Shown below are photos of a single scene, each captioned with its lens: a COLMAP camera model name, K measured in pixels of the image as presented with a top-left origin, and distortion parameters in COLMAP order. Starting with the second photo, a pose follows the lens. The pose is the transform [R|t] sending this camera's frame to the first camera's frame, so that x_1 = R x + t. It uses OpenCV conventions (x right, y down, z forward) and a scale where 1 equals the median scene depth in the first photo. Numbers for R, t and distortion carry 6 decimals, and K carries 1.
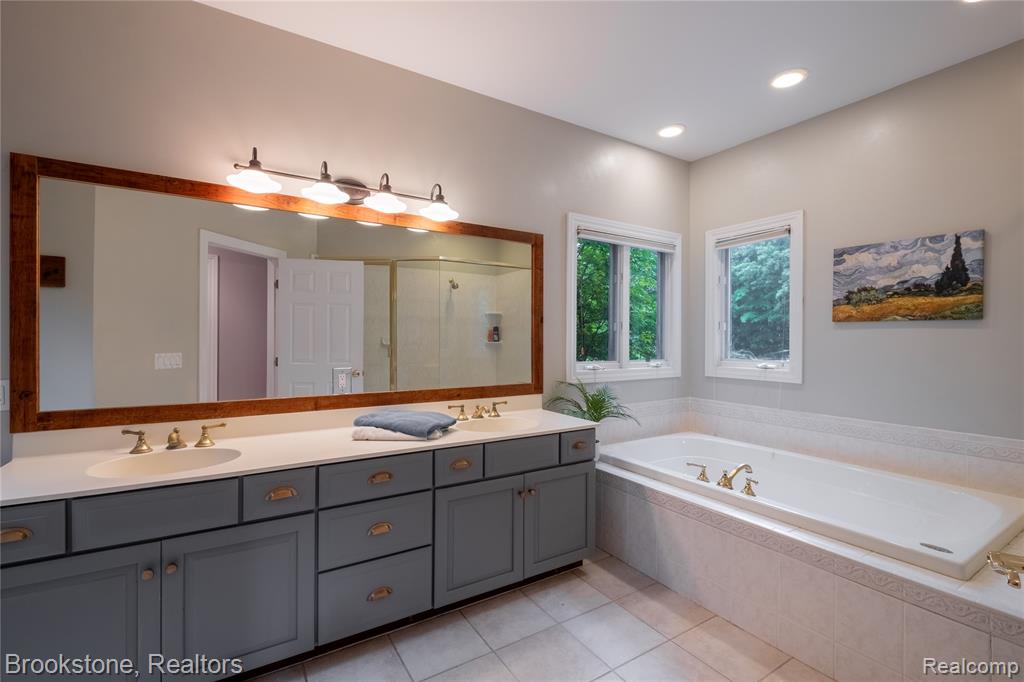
lens RADIAL K [[435.3, 0, 515.4], [0, 435.3, 339.9], [0, 0, 1]] dist [0.002768, -0.000094]
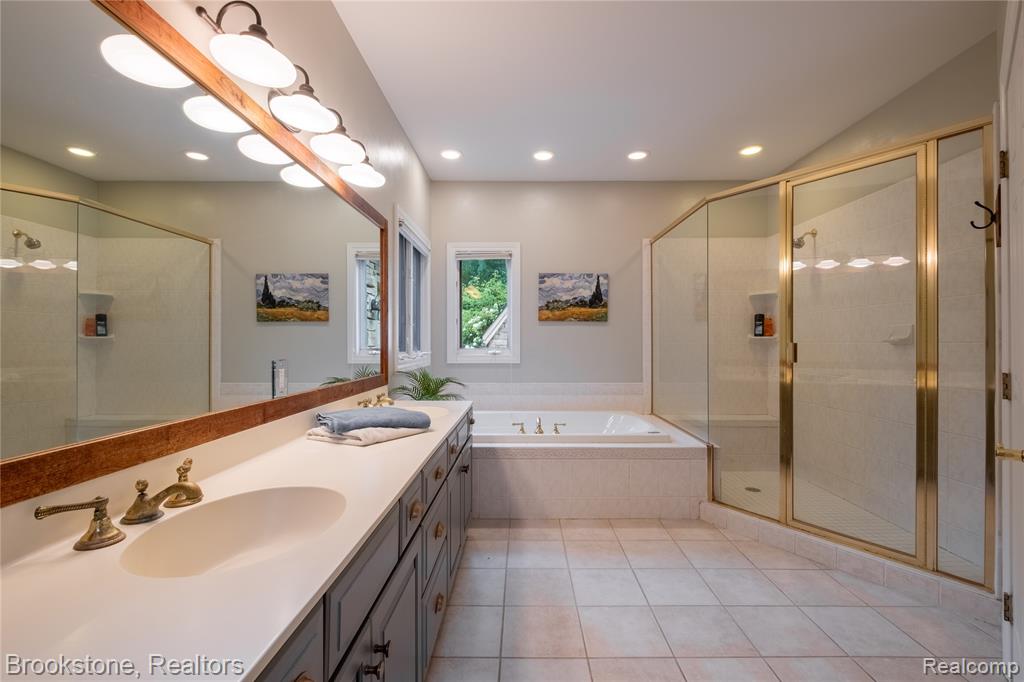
lens RADIAL K [[435.3, 0, 515.4], [0, 435.3, 339.9], [0, 0, 1]] dist [0.002768, -0.000094]
pose [[0.563959, -0.002034, 0.825801, -0.637854], [0.001750, 0.999998, 0.001268, 0.026012], [-0.825801, 0.000730, 0.563961, 0.237586]]
